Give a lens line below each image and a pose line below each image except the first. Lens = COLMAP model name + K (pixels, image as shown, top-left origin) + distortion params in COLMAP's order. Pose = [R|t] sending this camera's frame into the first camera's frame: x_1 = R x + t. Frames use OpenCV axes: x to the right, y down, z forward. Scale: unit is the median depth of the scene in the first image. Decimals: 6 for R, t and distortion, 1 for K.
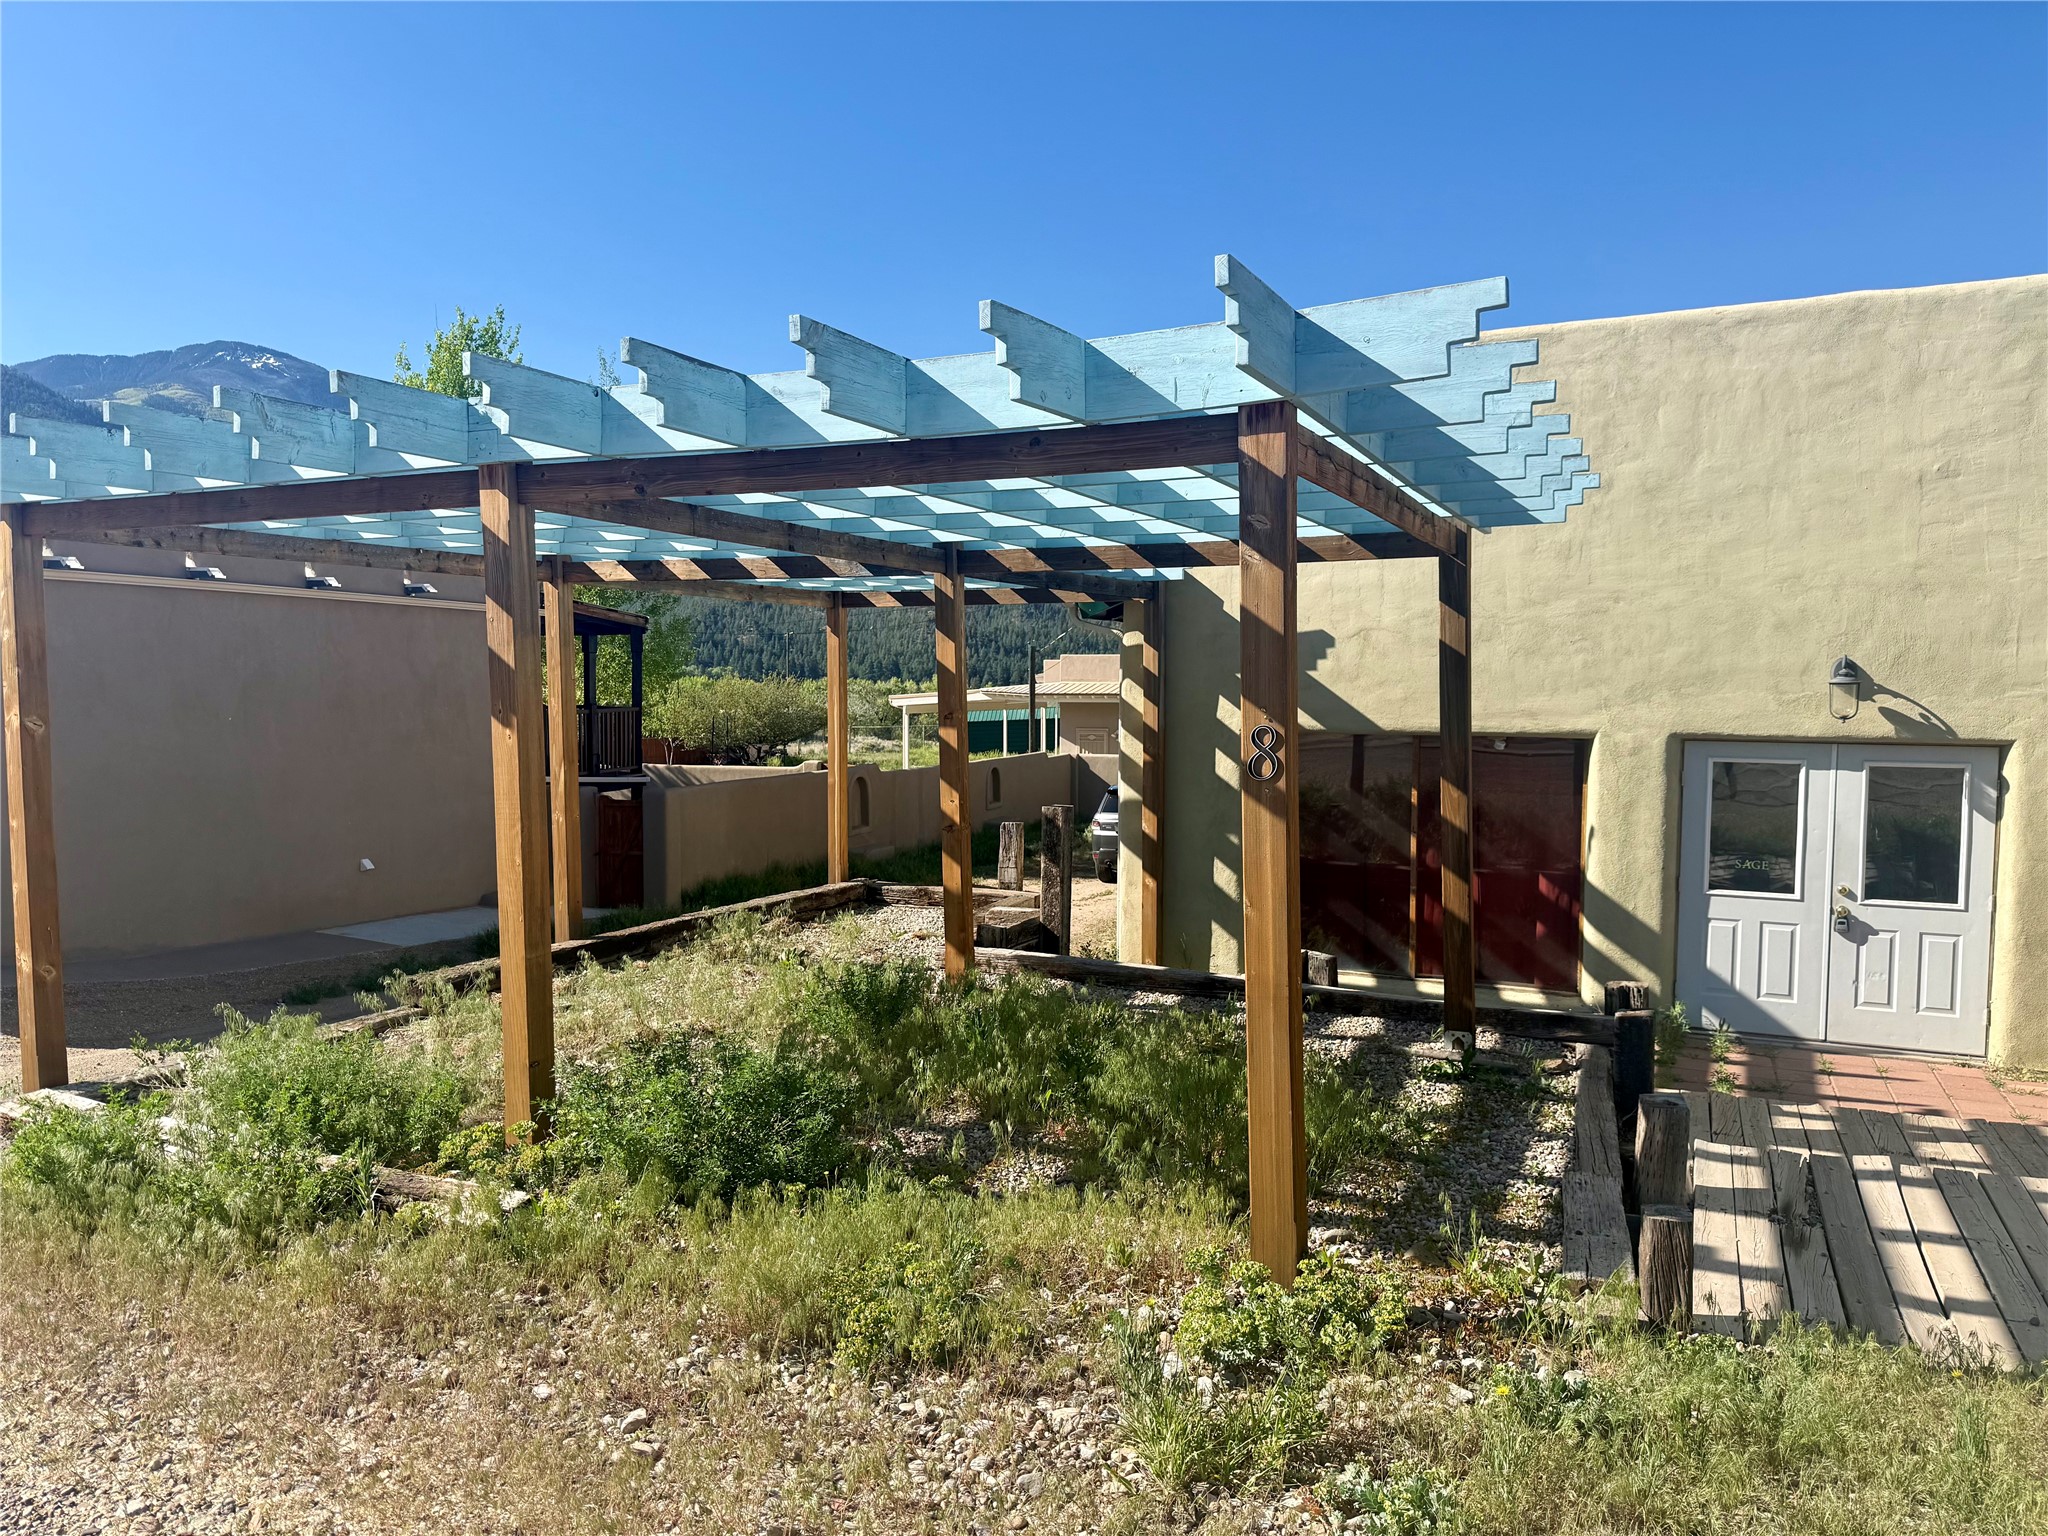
lens RADIAL K [[1433.8, 0, 1009.2], [0, 1433.8, 759.9], [0, 0, 1]] dist [0.078177, -0.107938]
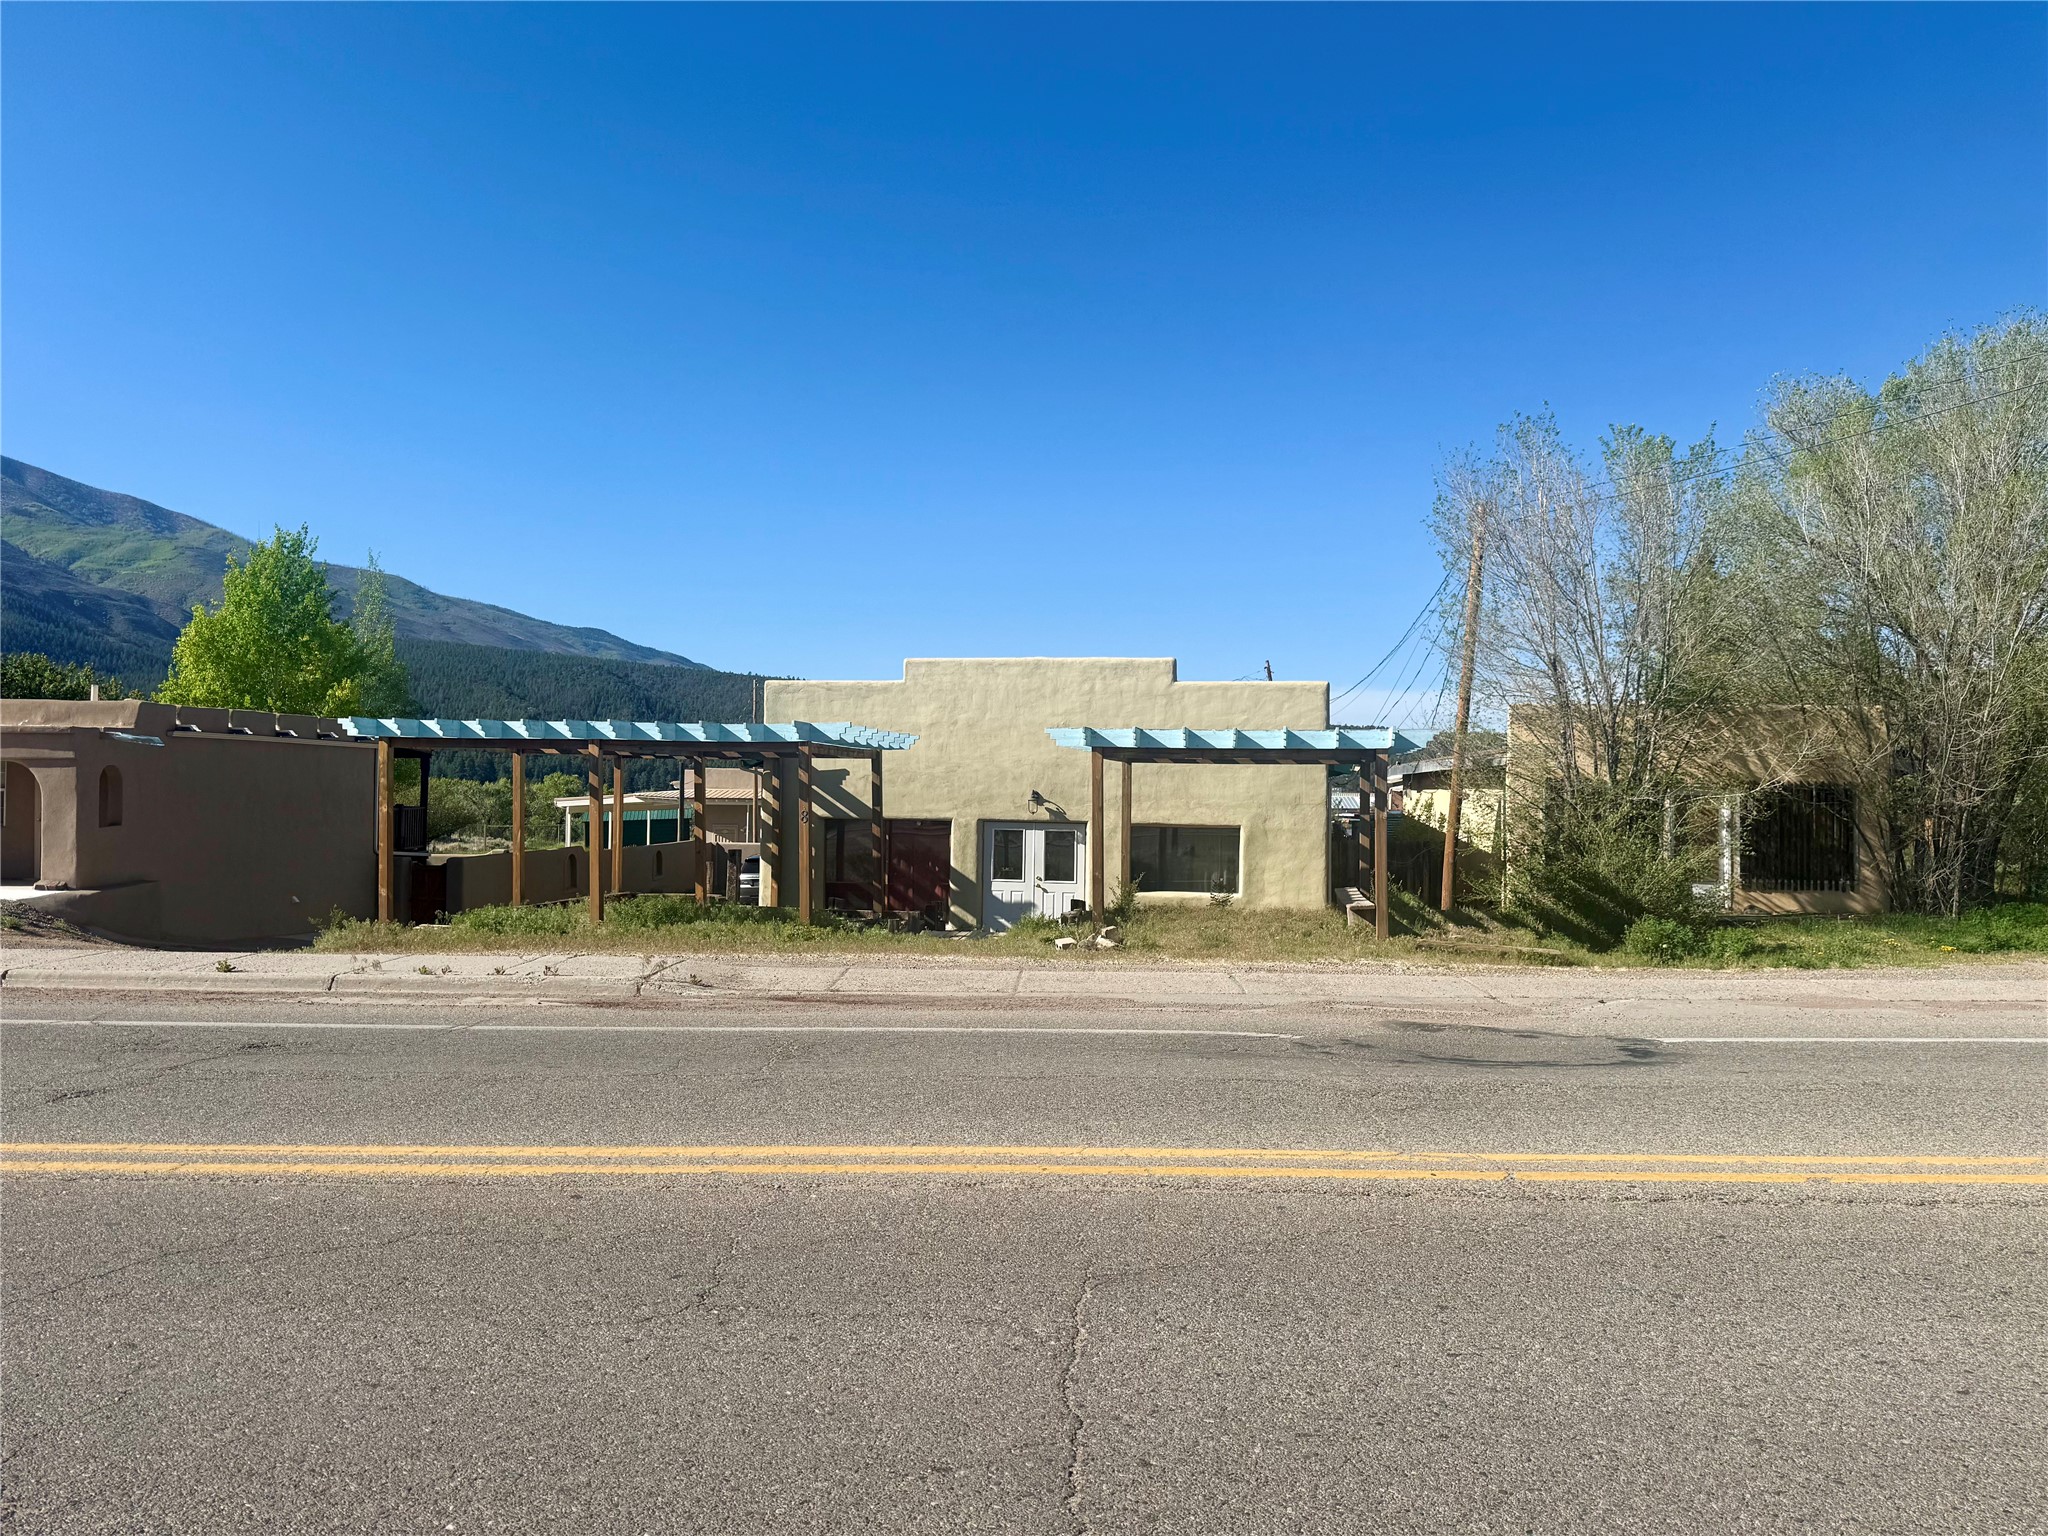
lens RADIAL K [[1433.8, 0, 1043.9], [0, 1433.8, 771.7], [0, 0, 1]] dist [0.078177, -0.107938]
pose [[0.958269, 0.013969, 0.285526, -0.172443], [0.004194, 0.998011, -0.062902, 0.062121], [-0.285836, 0.061475, 0.956305, -1.559187]]
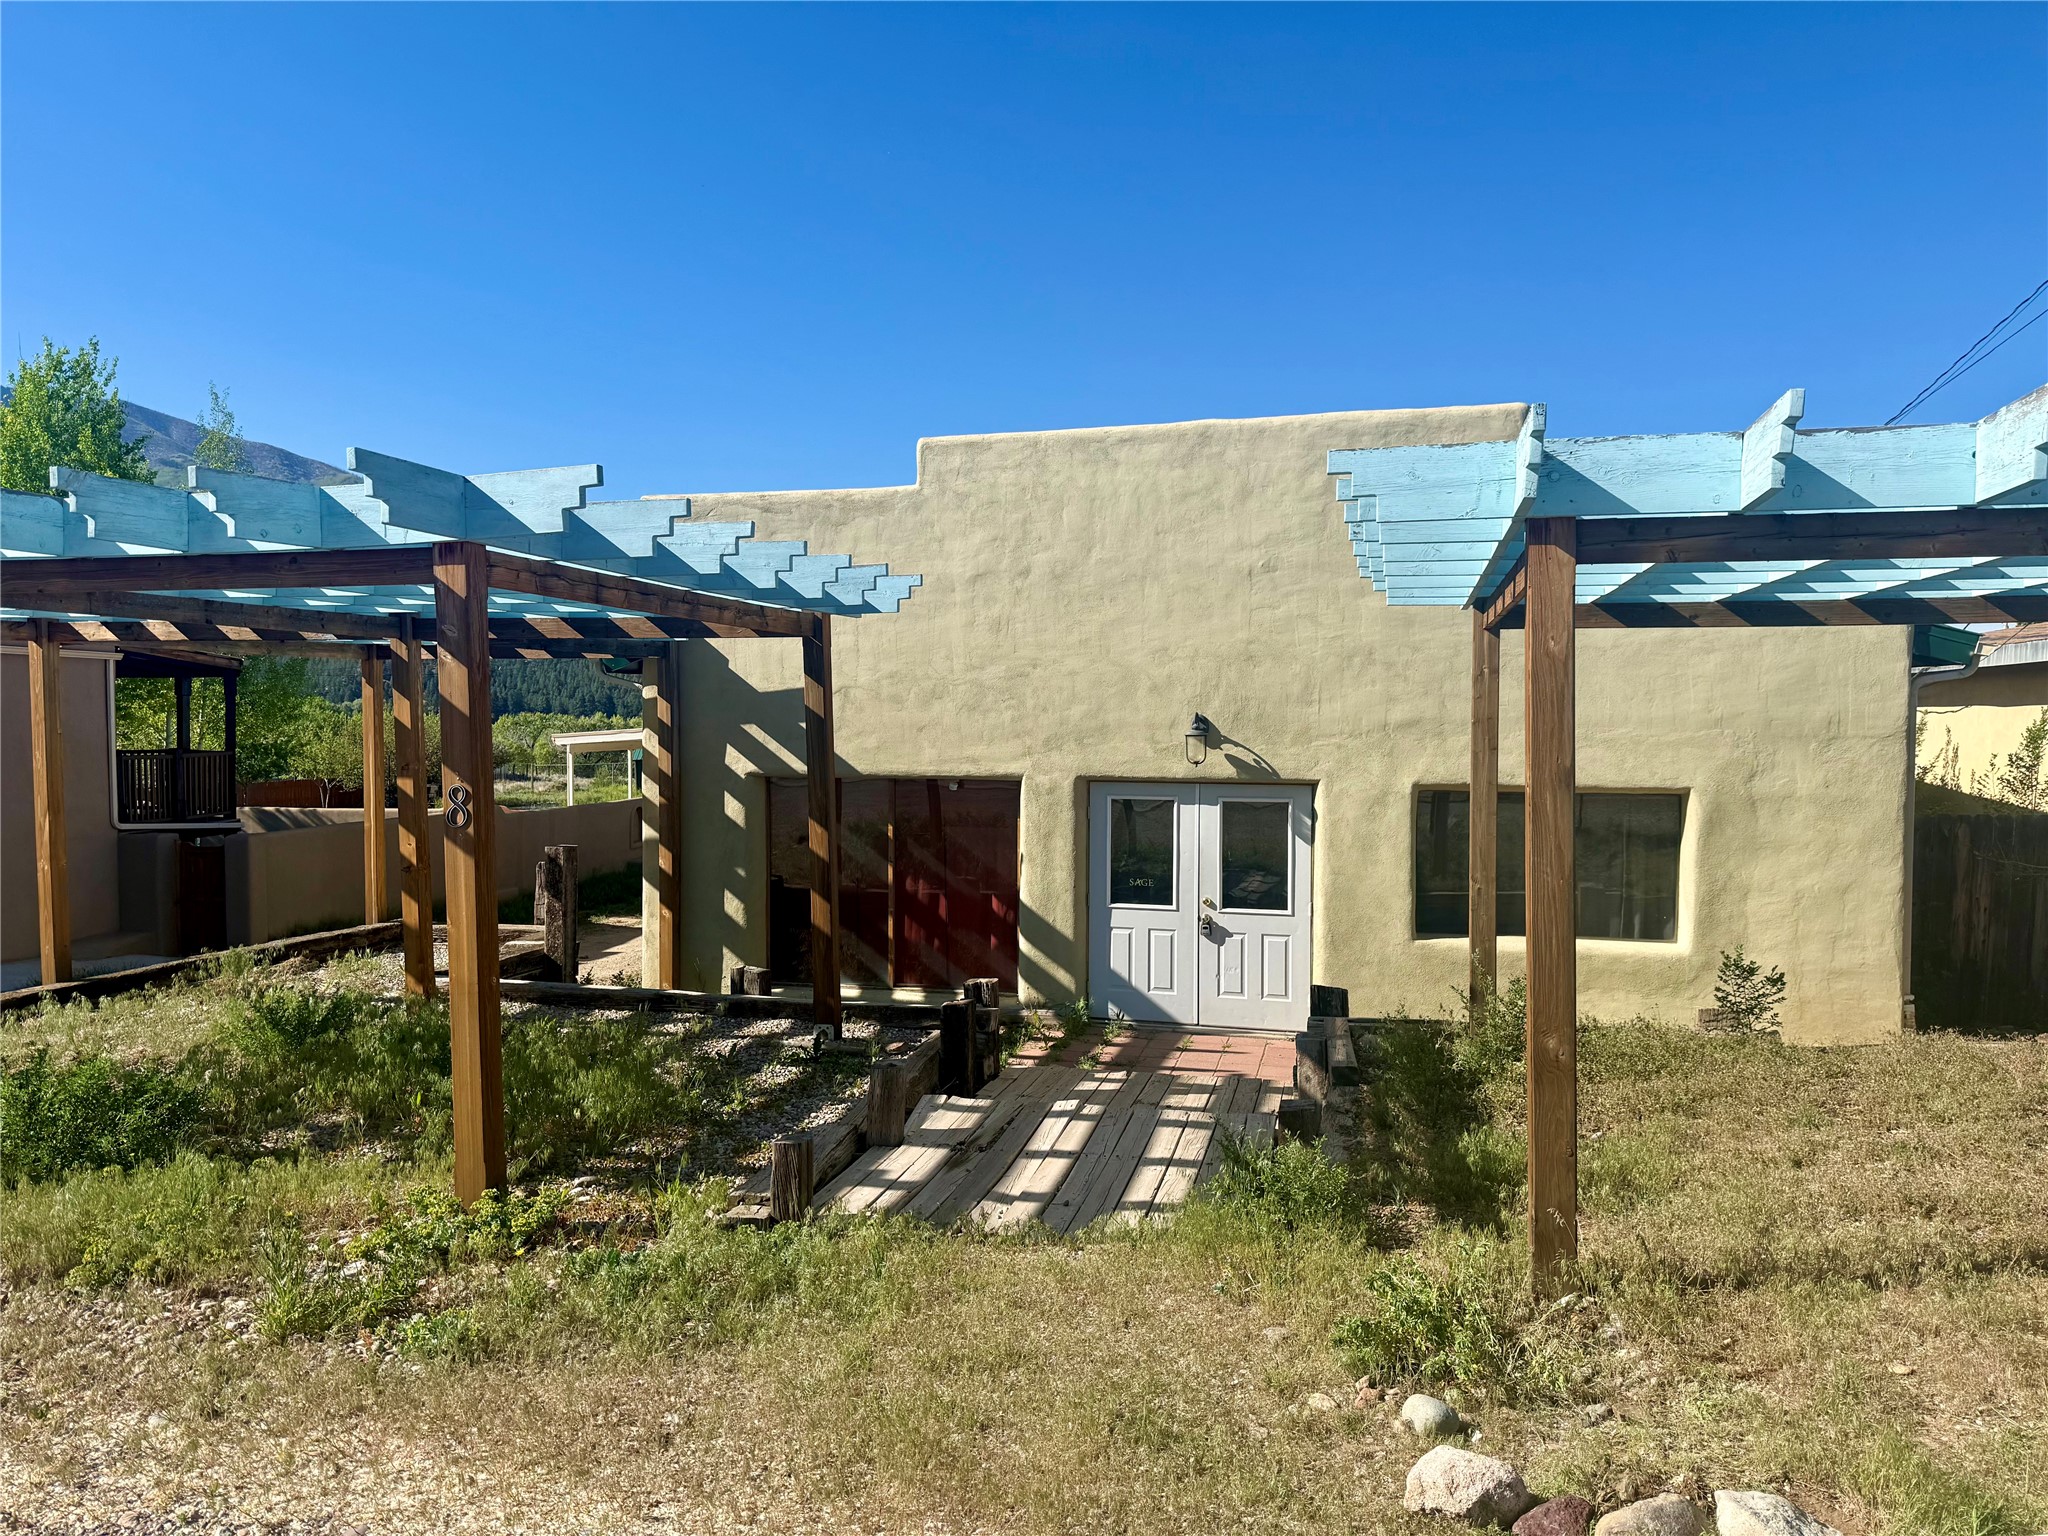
lens RADIAL K [[1433.8, 0, 1015.3], [0, 1433.8, 770.3], [0, 0, 1]] dist [0.078177, -0.107938]
pose [[0.981496, -0.008097, 0.191311, 0.184205], [0.011323, 0.999811, -0.015775, -0.005026], [-0.191148, 0.017650, 0.981403, -0.173411]]
